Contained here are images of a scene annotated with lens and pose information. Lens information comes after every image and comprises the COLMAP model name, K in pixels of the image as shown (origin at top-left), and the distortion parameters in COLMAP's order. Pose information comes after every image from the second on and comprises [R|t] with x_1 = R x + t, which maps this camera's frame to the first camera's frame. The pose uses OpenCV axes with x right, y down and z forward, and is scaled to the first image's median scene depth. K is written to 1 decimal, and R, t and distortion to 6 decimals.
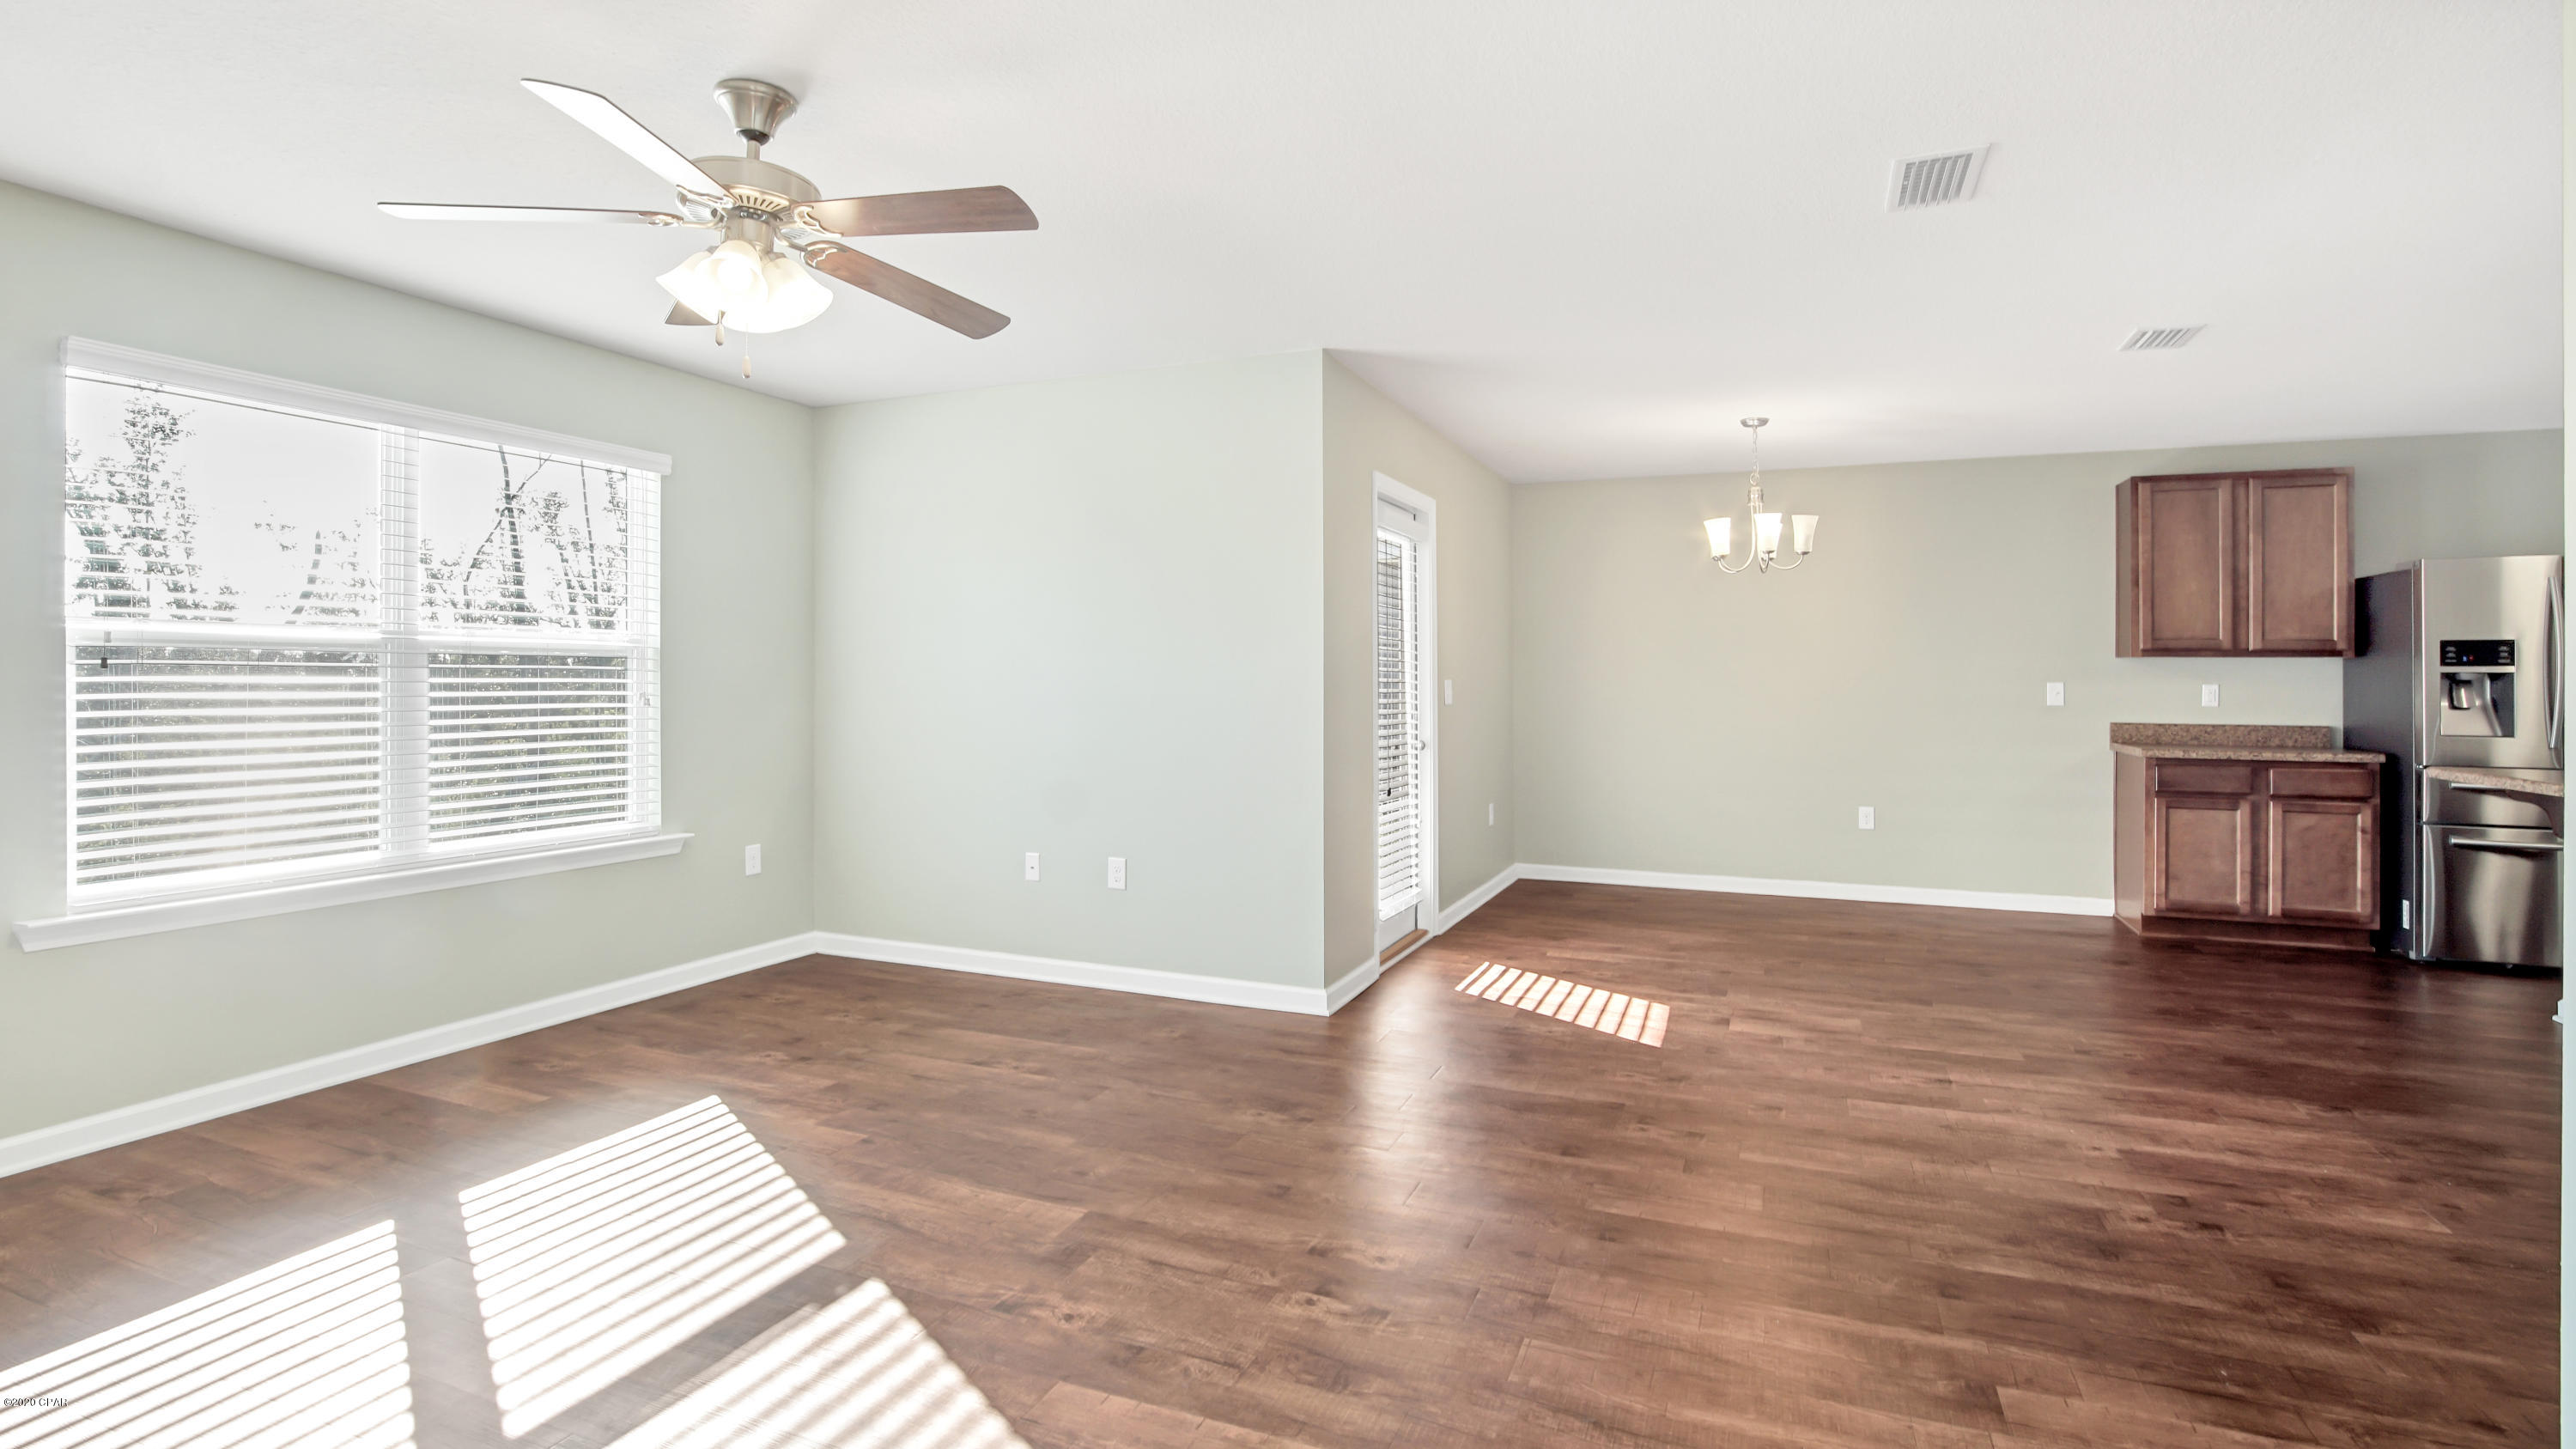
lens RADIAL K [[1214.3, 0, 1270.2], [0, 1214.3, 664.0], [0, 0, 1]] dist [-0.023345, 0.000320]
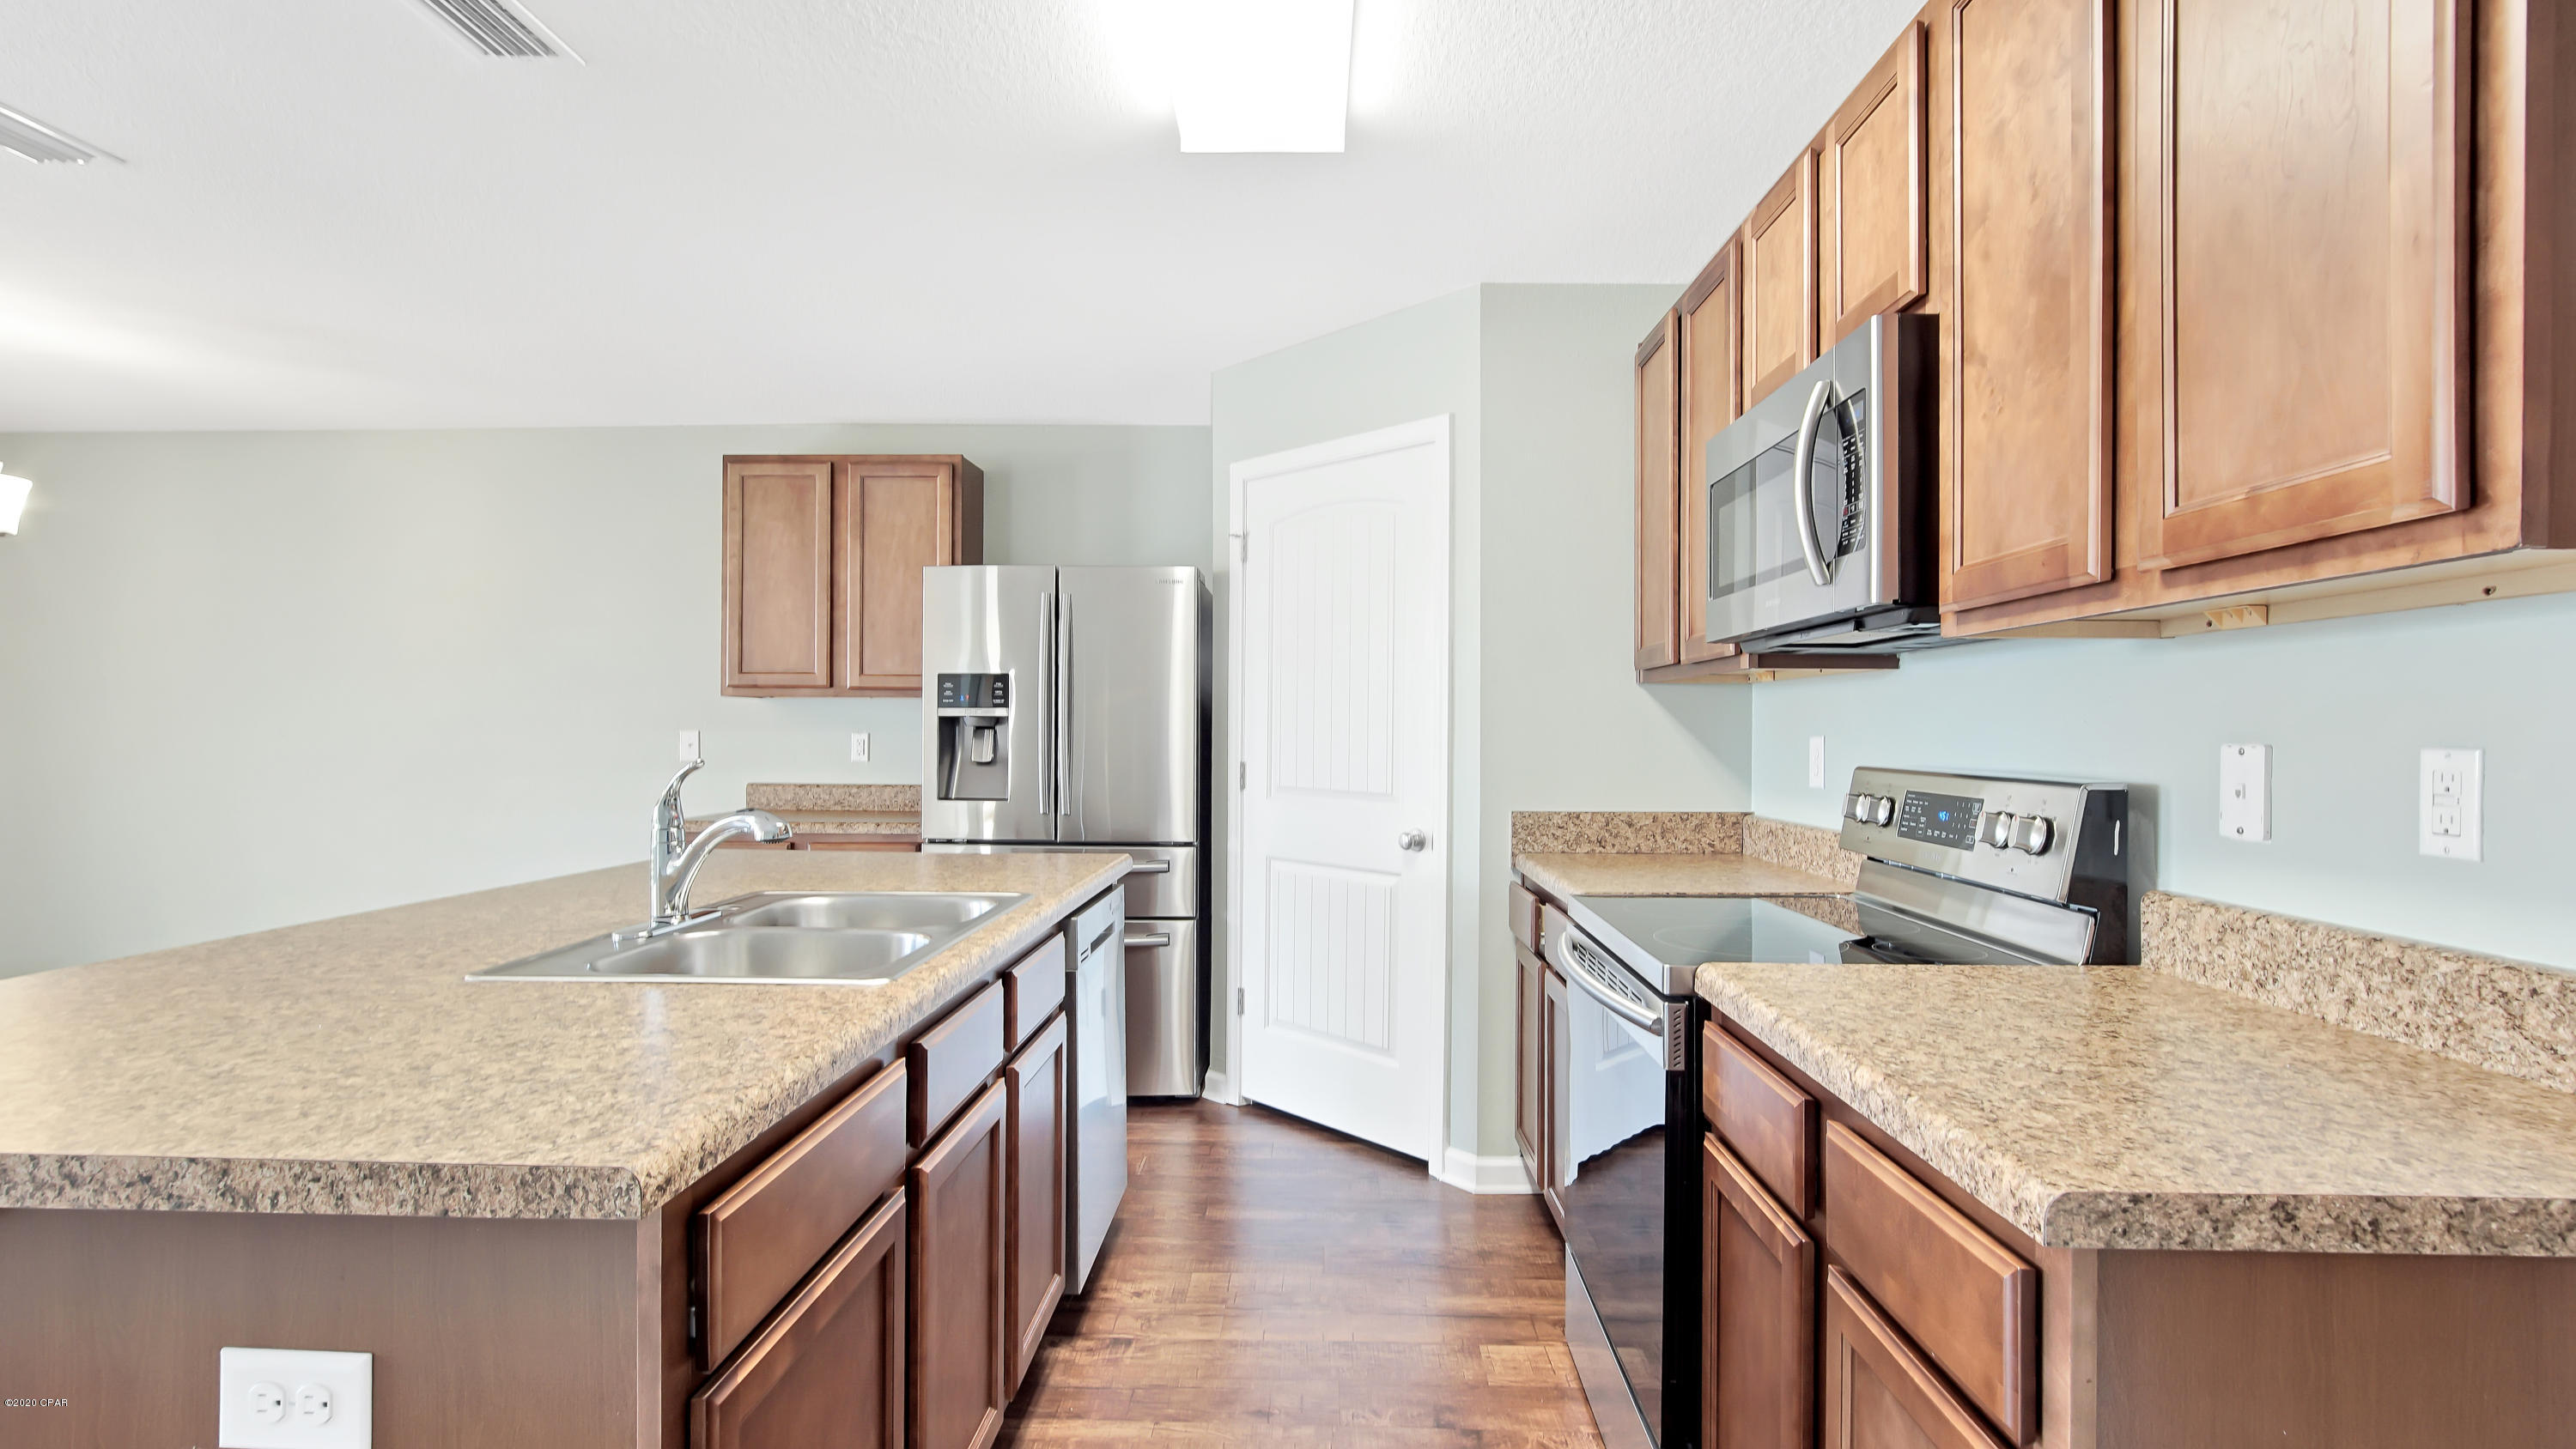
lens RADIAL K [[1227.0, 0, 1292.6], [0, 1227.0, 734.5], [0, 0, 1]] dist [-0.003138, -0.000554]
pose [[0.934741, 0.000238, 0.355329, 0.850426], [-0.005368, 0.999895, 0.013452, 0.006421], [-0.355288, -0.014482, 0.934645, 0.168874]]
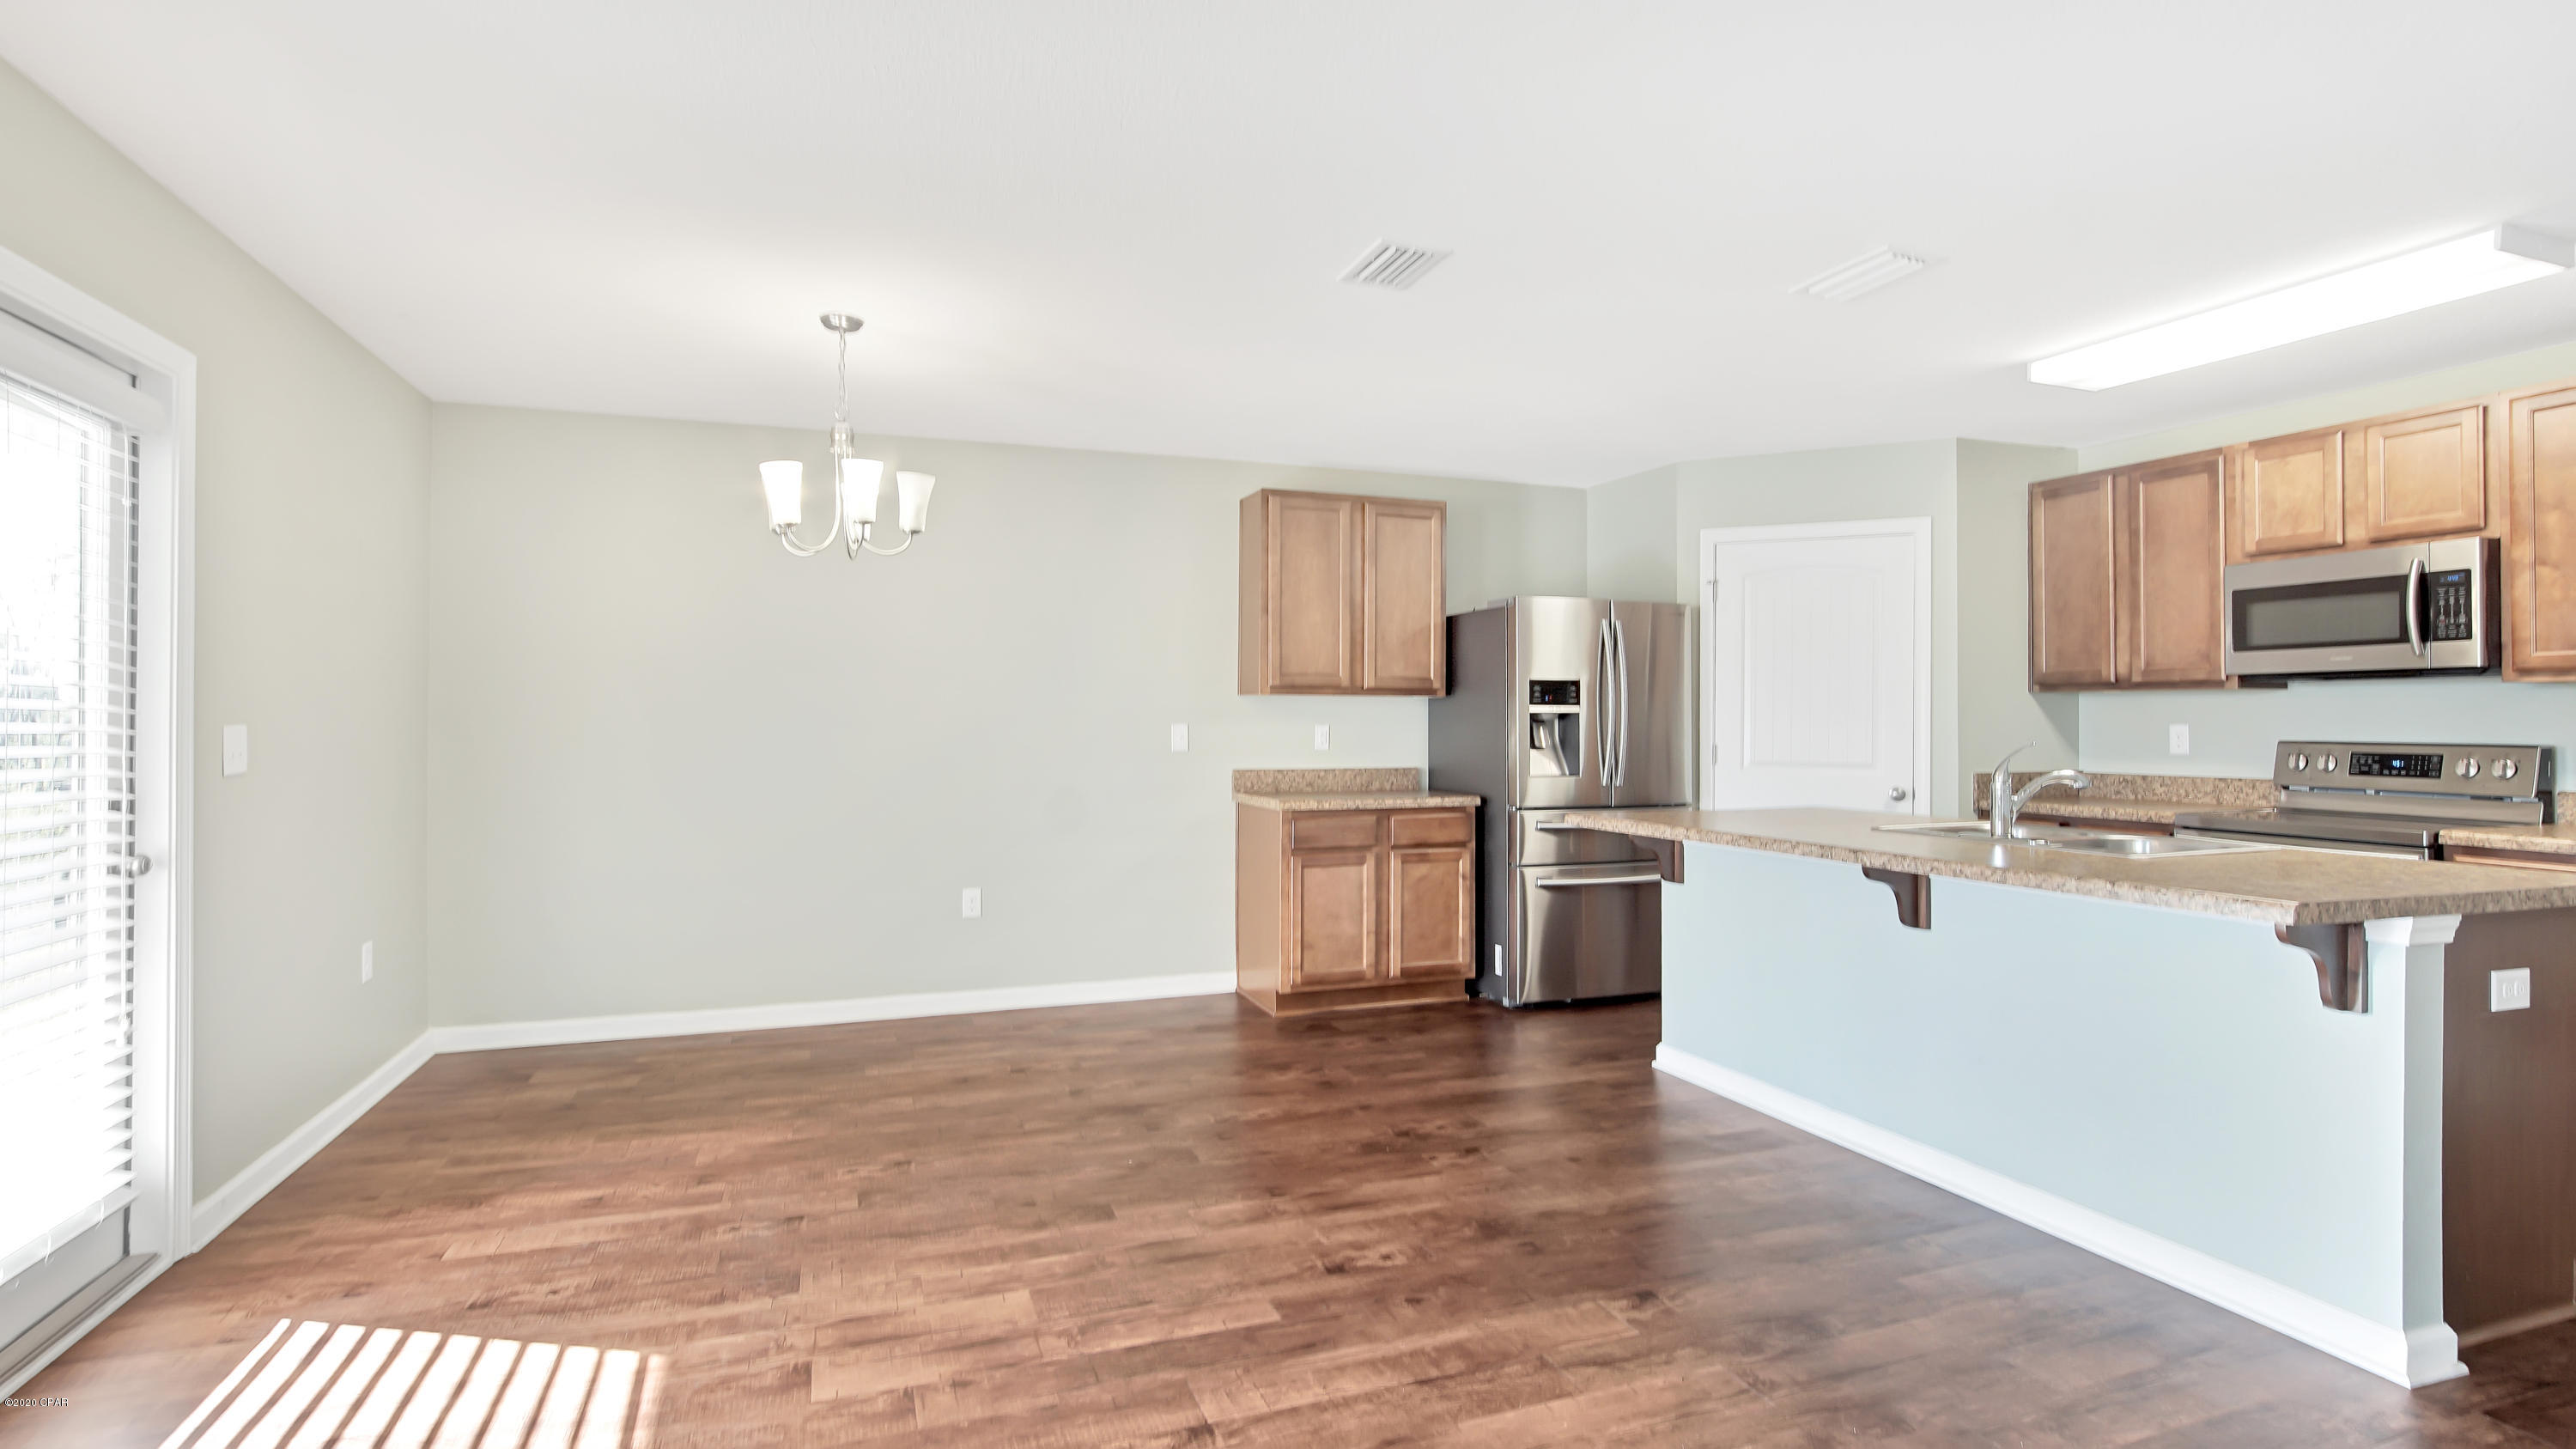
lens RADIAL K [[1223.6, 0, 1283.4], [0, 1223.6, 710.8], [0, 0, 1]] dist [-0.003453, 0.000917]
pose [[0.726937, 0.003163, 0.686697, 0.128737], [-0.006686, 0.999975, 0.002471, 0.004044], [-0.686672, -0.006388, 0.726940, 0.371972]]
